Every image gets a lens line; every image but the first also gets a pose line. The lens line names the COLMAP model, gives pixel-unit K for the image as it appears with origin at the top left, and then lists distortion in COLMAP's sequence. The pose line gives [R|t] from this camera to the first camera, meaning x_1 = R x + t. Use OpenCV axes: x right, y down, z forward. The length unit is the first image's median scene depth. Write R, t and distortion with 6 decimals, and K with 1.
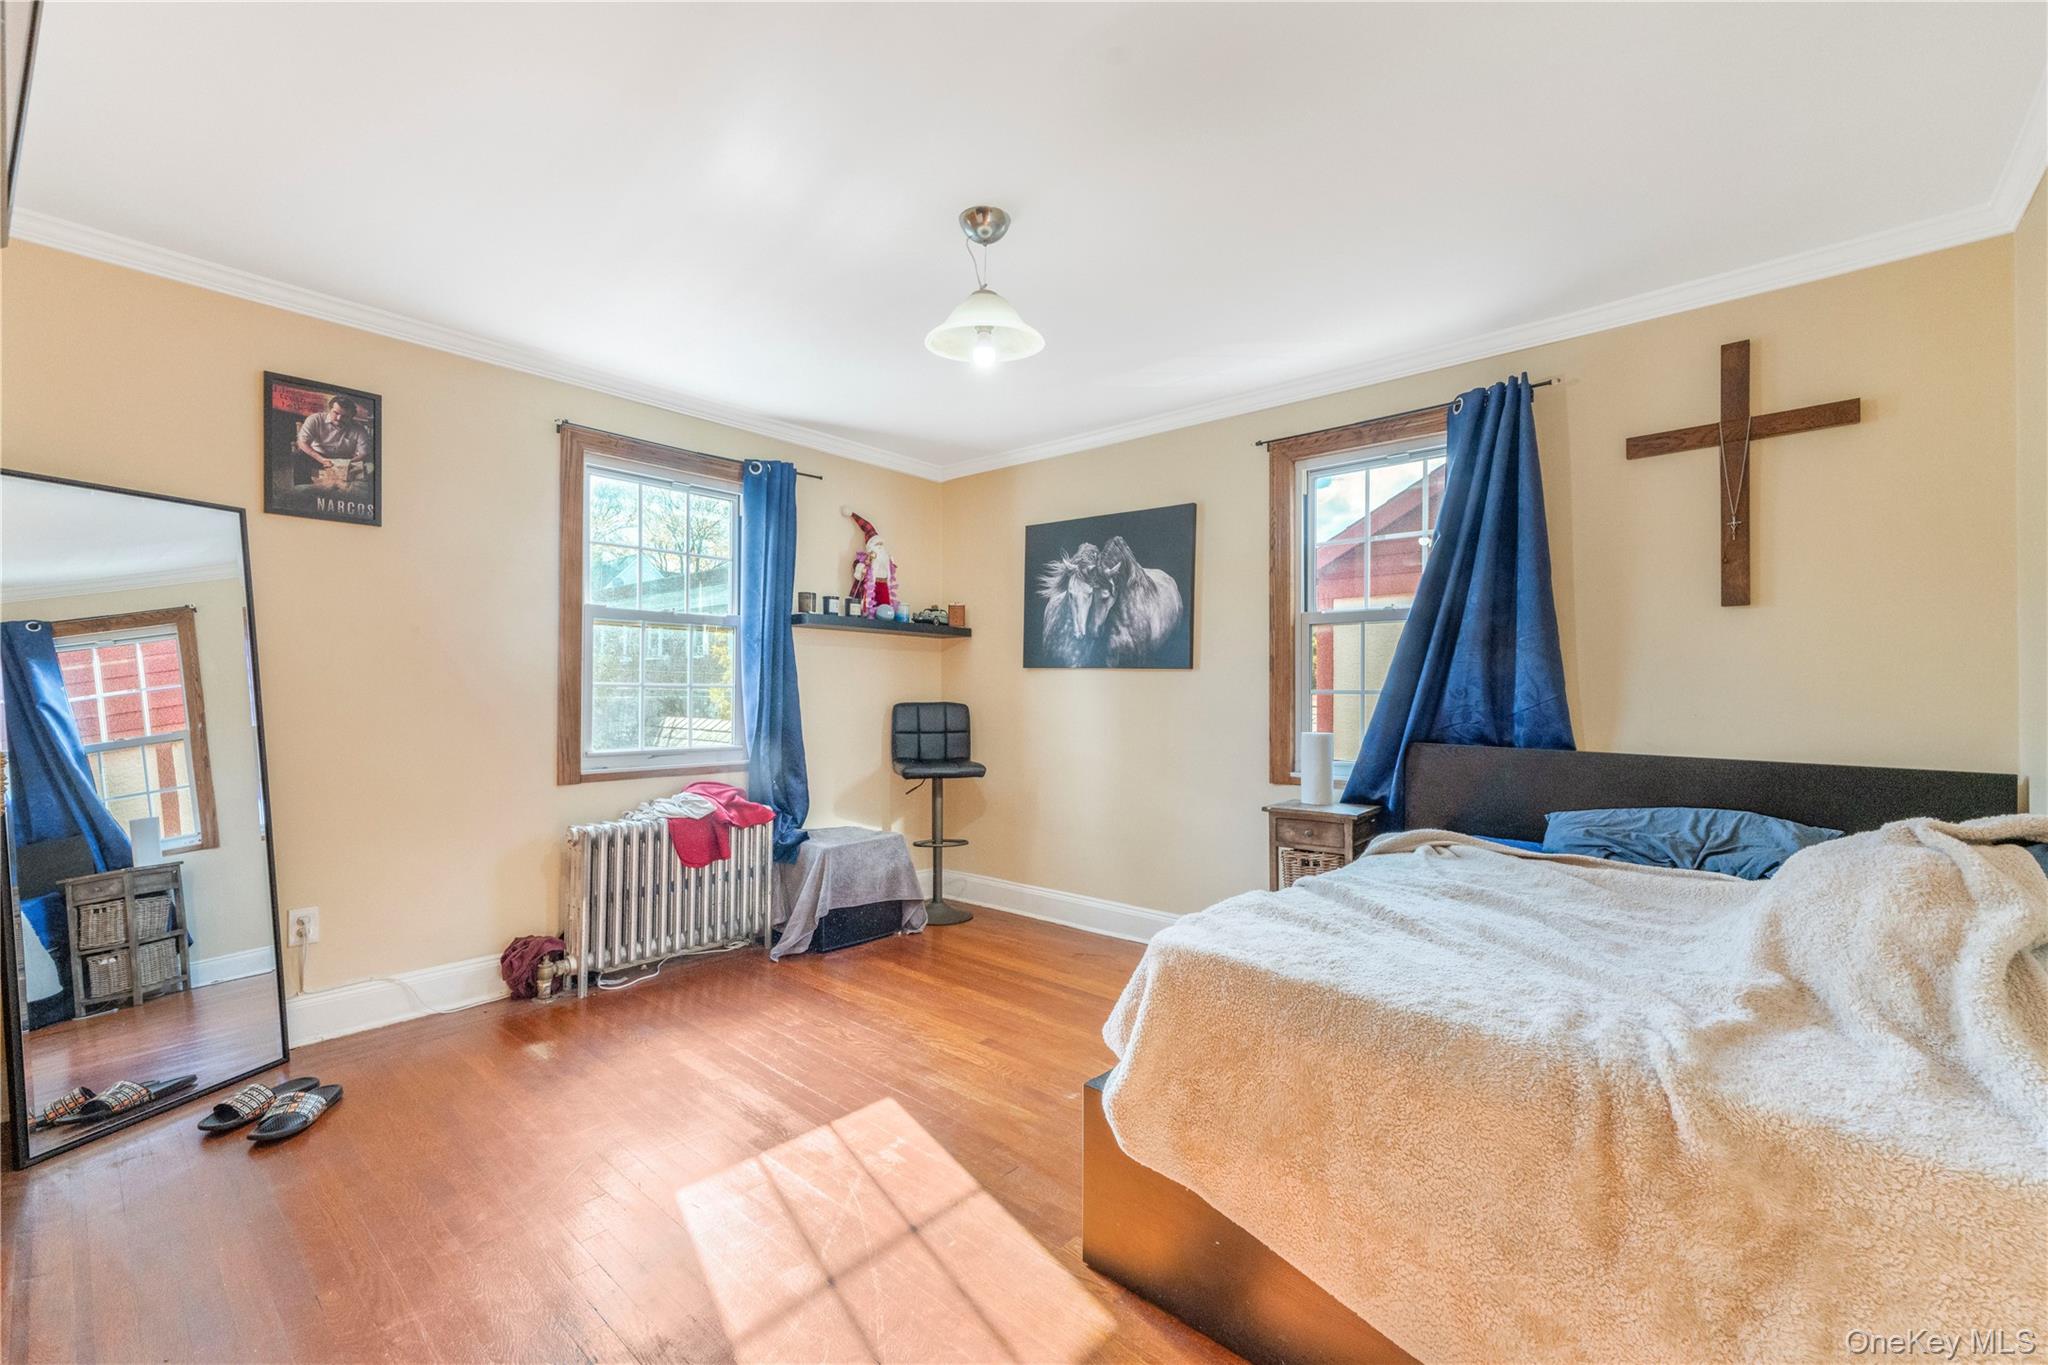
lens RADIAL K [[862.1, 0, 1024.4], [0, 862.1, 692.5], [0, 0, 1]] dist [0.000337, -0.000065]
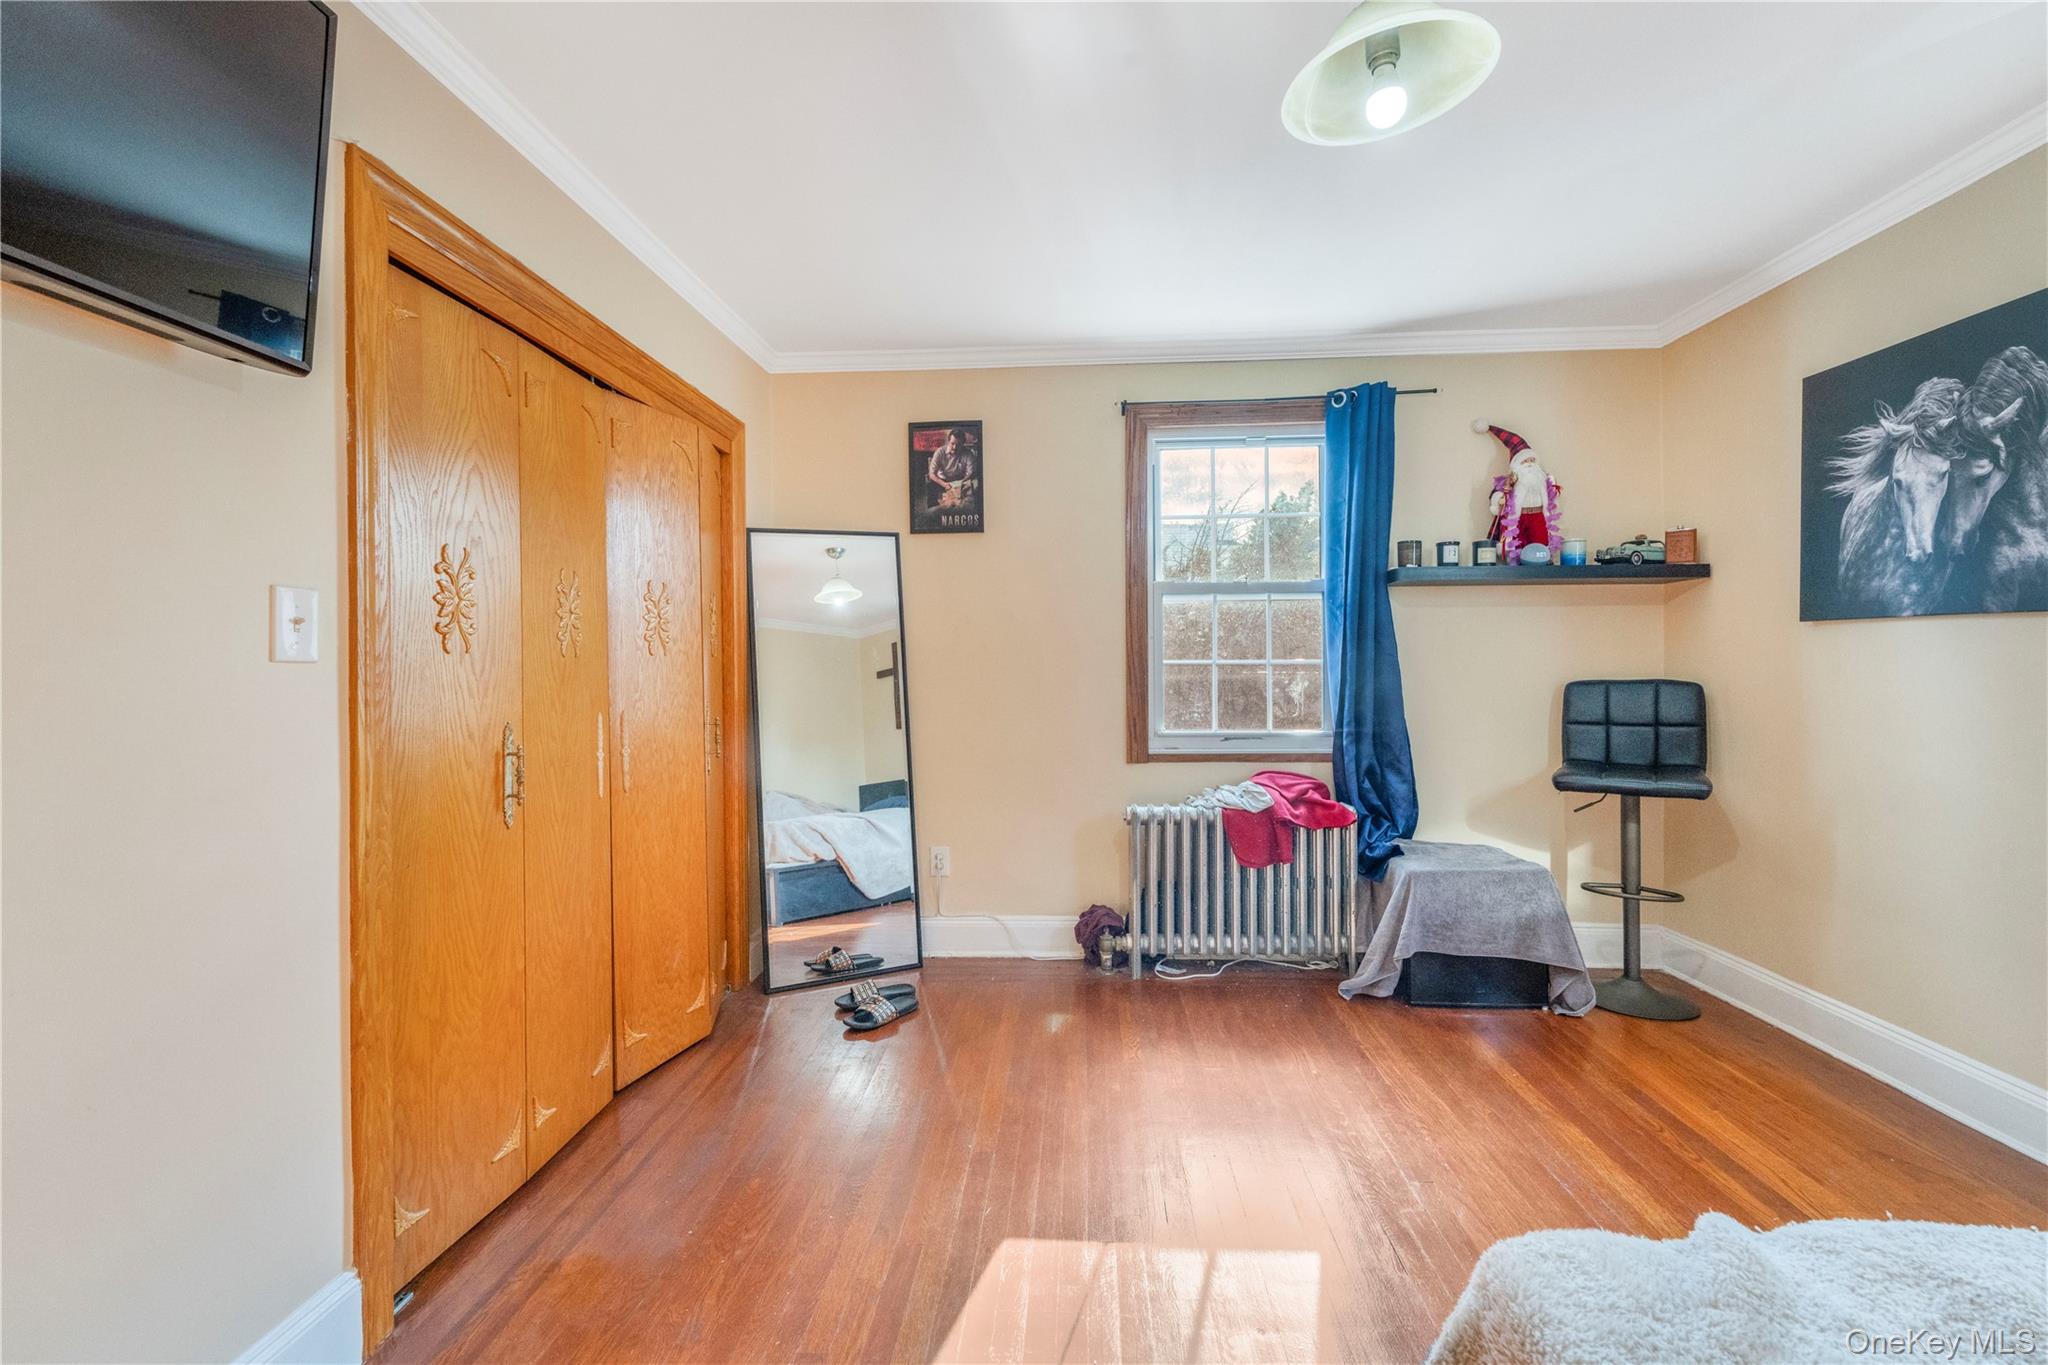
lens RADIAL K [[852.2, 0, 1021.7], [0, 852.2, 676.1], [0, 0, 1]] dist [0.000633, -0.000029]
pose [[0.605931, -0.003191, -0.795511, 0.158637], [0.013114, 0.999896, 0.005978, -0.002086], [0.795409, -0.014055, 0.605910, 0.255819]]
